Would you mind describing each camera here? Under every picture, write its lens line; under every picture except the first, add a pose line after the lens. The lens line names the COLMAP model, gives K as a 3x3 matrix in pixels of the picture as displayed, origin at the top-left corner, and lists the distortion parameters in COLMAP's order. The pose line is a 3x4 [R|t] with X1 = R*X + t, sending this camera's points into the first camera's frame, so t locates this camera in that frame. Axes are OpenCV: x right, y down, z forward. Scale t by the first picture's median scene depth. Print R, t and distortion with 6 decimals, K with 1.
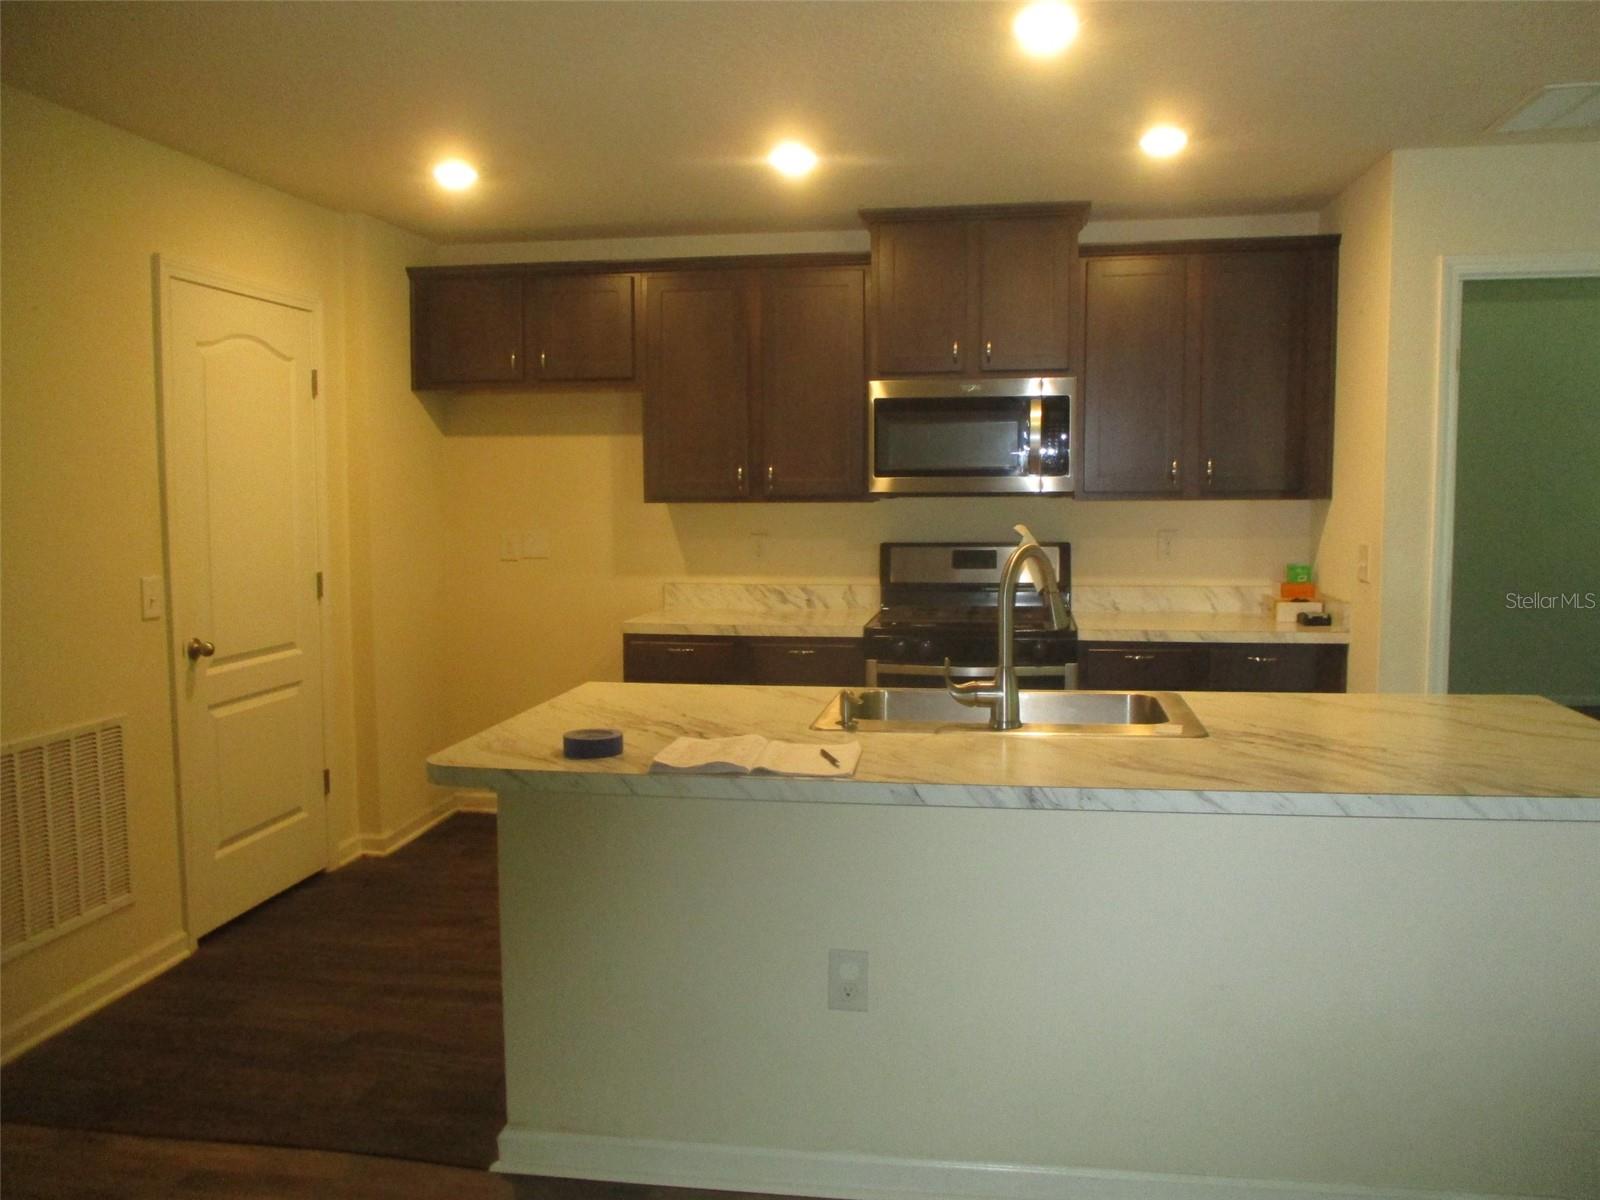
lens RADIAL K [[1238.5, 0, 800.0], [0, 1238.5, 600.0], [0, 0, 1]] dist [-0.131451, -0.001862]
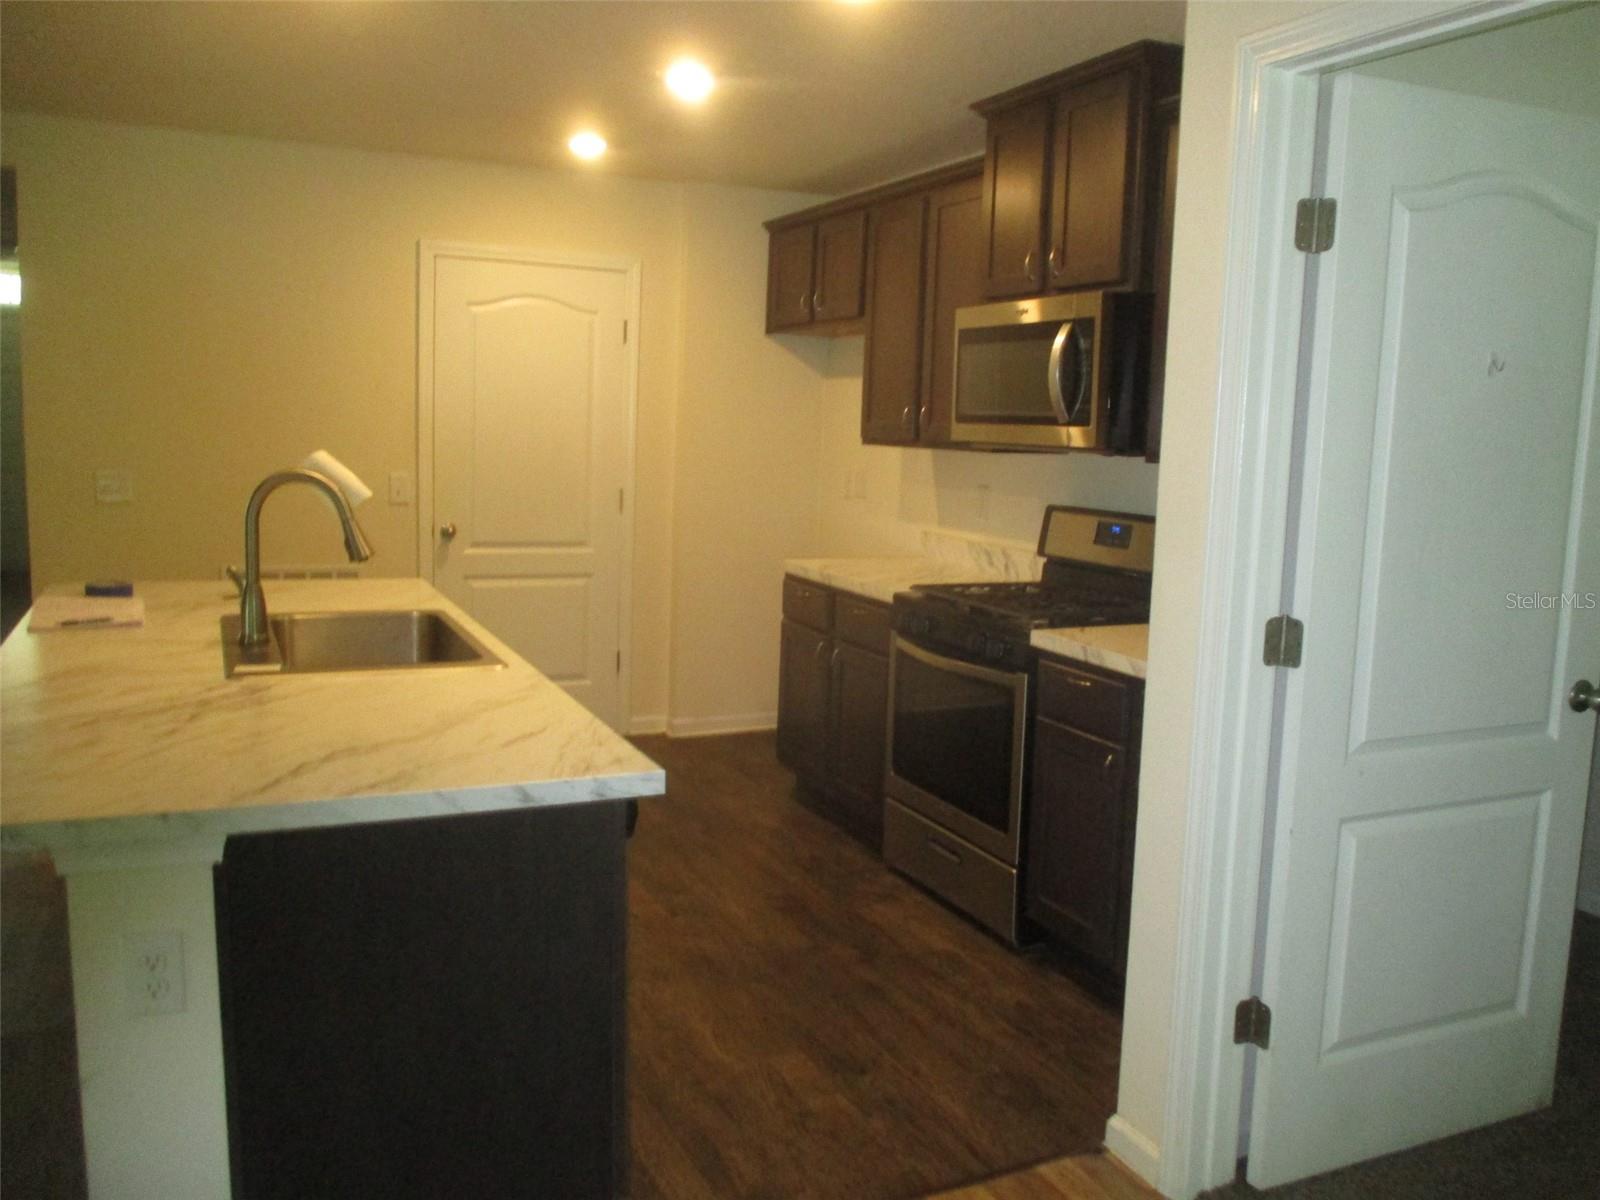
lens RADIAL K [[1283.5, 0, 800.0], [0, 1283.5, 600.0], [0, 0, 1]] dist [0.005984, 0.001833]
pose [[0.540864, 0.136320, -0.829990, 0.757981], [-0.105126, 0.989997, 0.094094, -0.050554], [0.834515, 0.036362, 0.549784, 0.422512]]
